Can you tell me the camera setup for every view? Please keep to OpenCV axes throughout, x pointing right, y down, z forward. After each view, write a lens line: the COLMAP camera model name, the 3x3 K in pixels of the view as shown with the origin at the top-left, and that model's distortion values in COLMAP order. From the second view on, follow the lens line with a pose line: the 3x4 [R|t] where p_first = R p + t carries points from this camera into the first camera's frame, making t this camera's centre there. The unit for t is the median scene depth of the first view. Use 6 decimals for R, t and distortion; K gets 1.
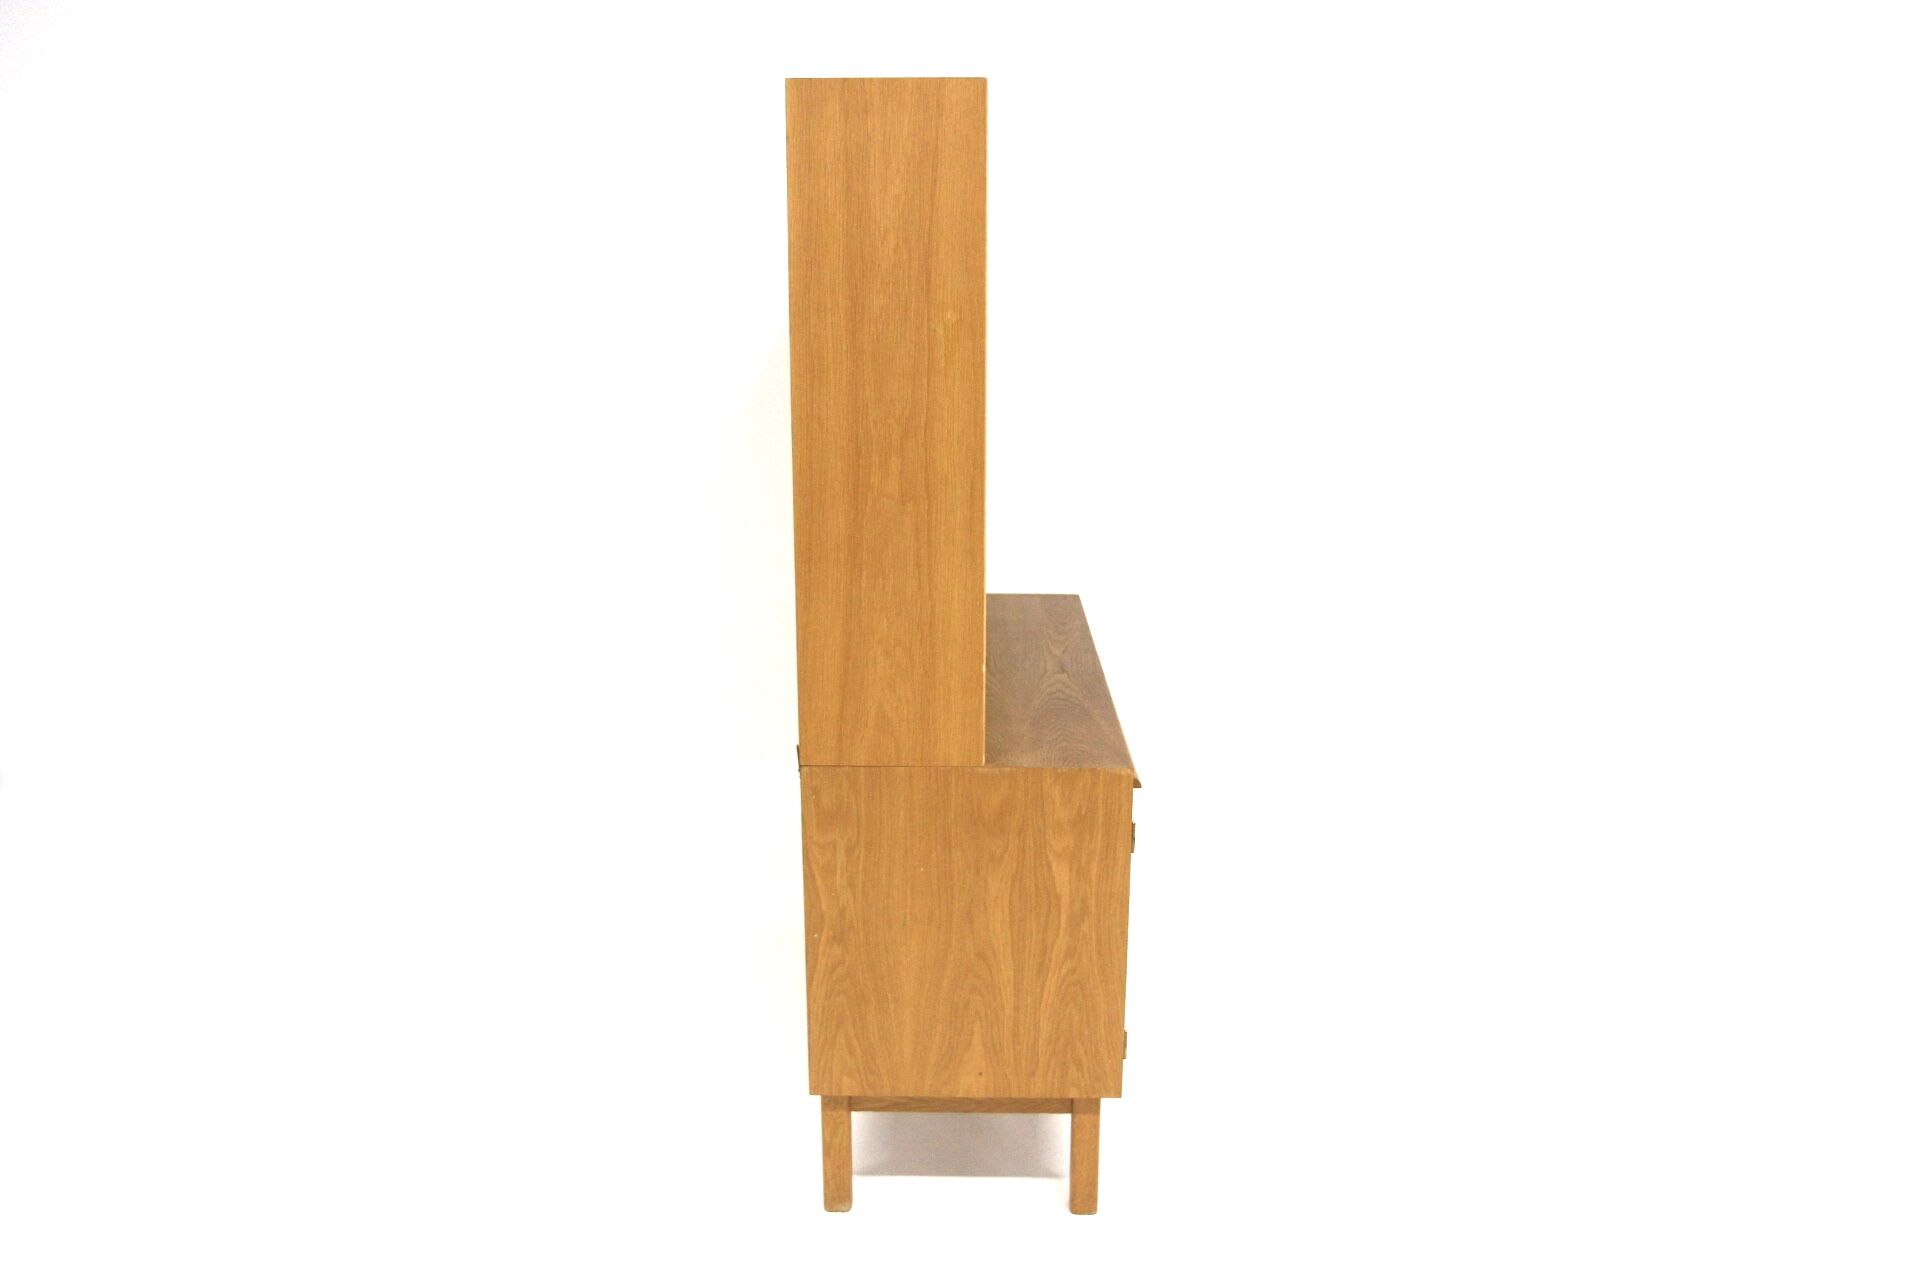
lens RADIAL K [[1501.8, 0, 960.4], [0, 1501.8, 640.6], [0, 0, 1]] dist [-0.076228, 0.045329]
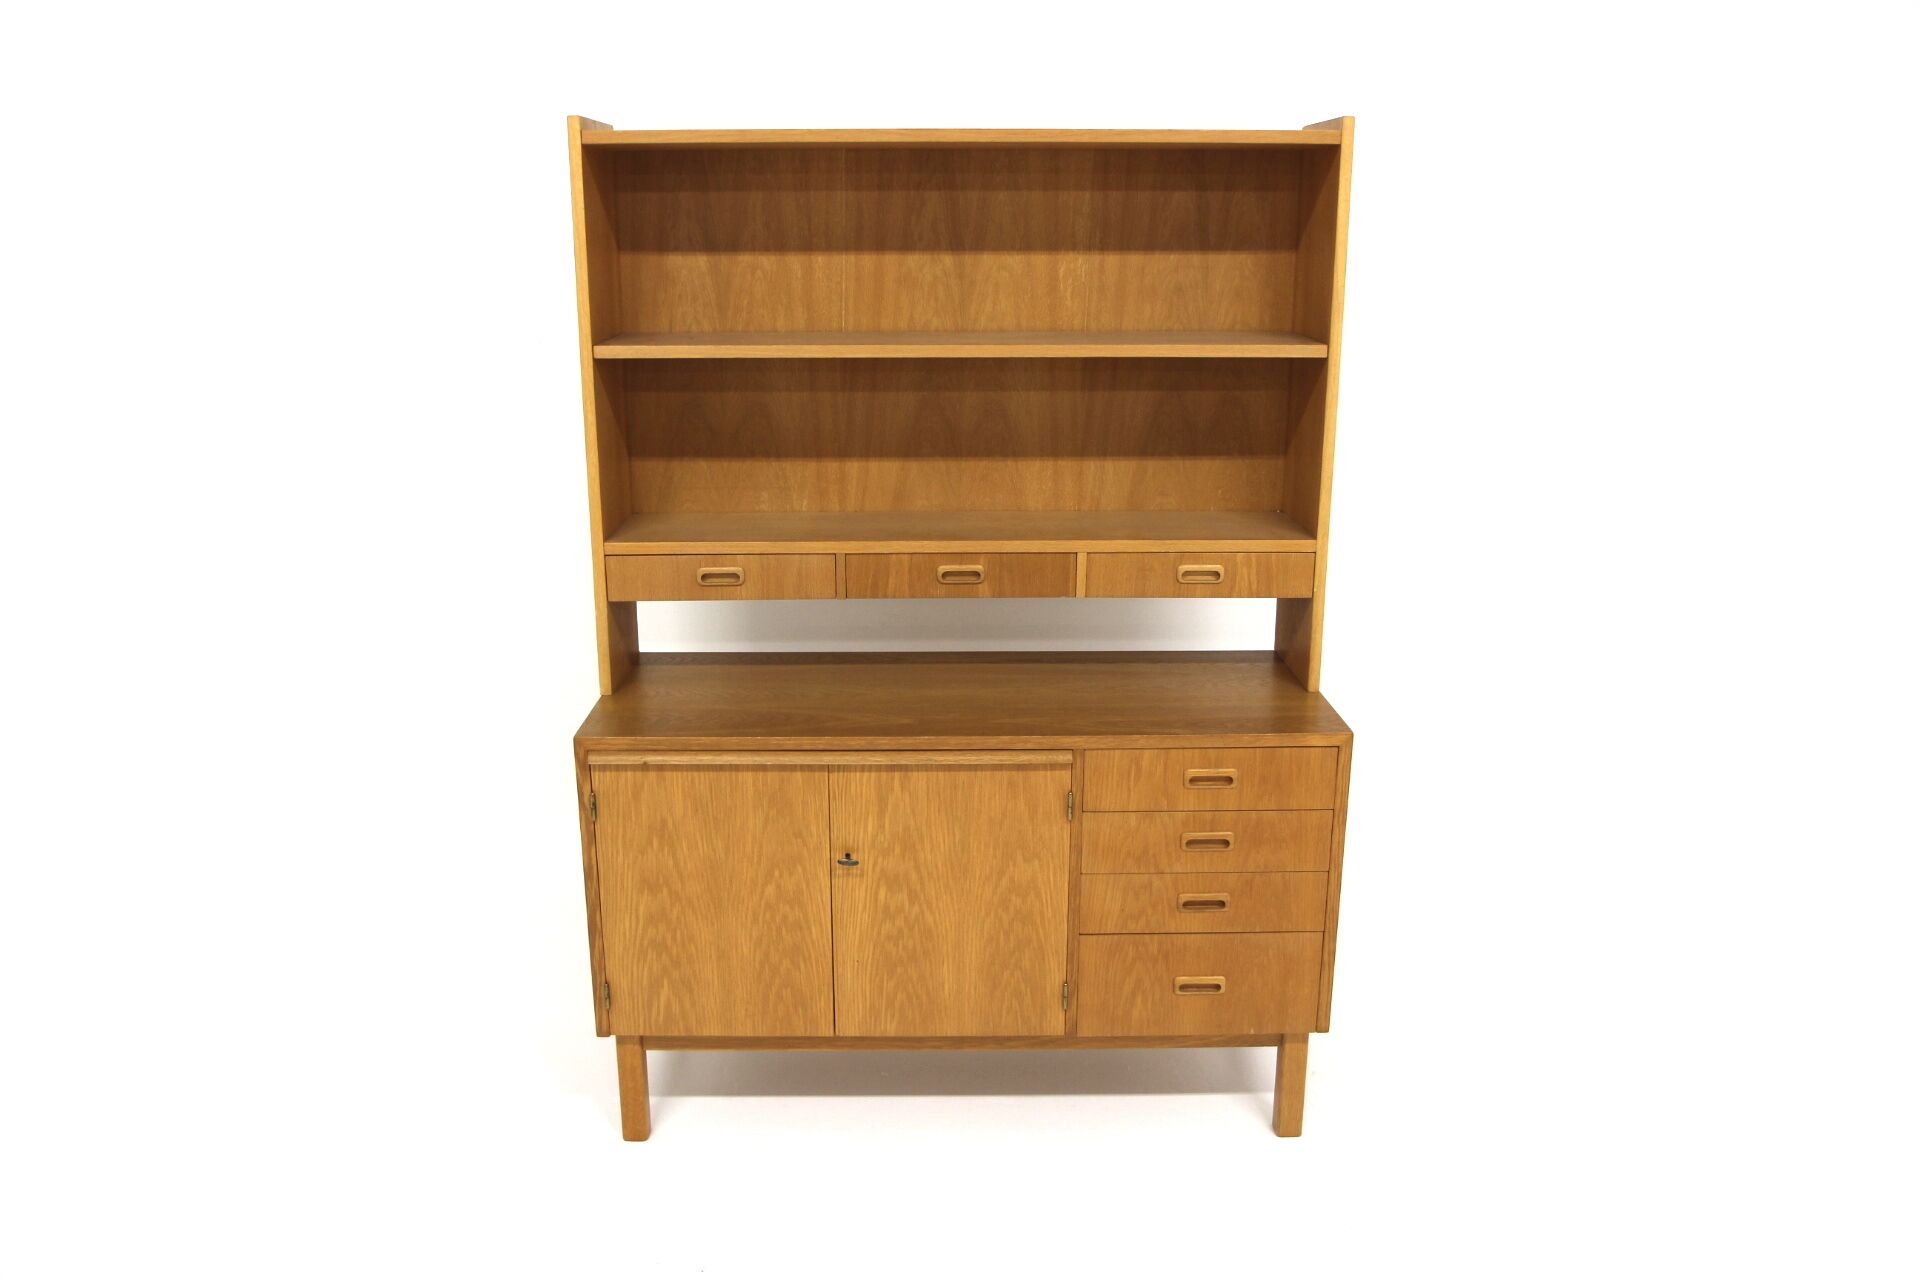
lens RADIAL K [[1501.8, 0, 954.7], [0, 1501.8, 630.9], [0, 0, 1]] dist [-0.076228, 0.045329]
pose [[0.012553, 0.256247, -0.966530, 1.129064], [-0.226641, 0.942178, 0.246847, -0.312327], [0.973897, 0.215957, 0.069903, 1.153447]]
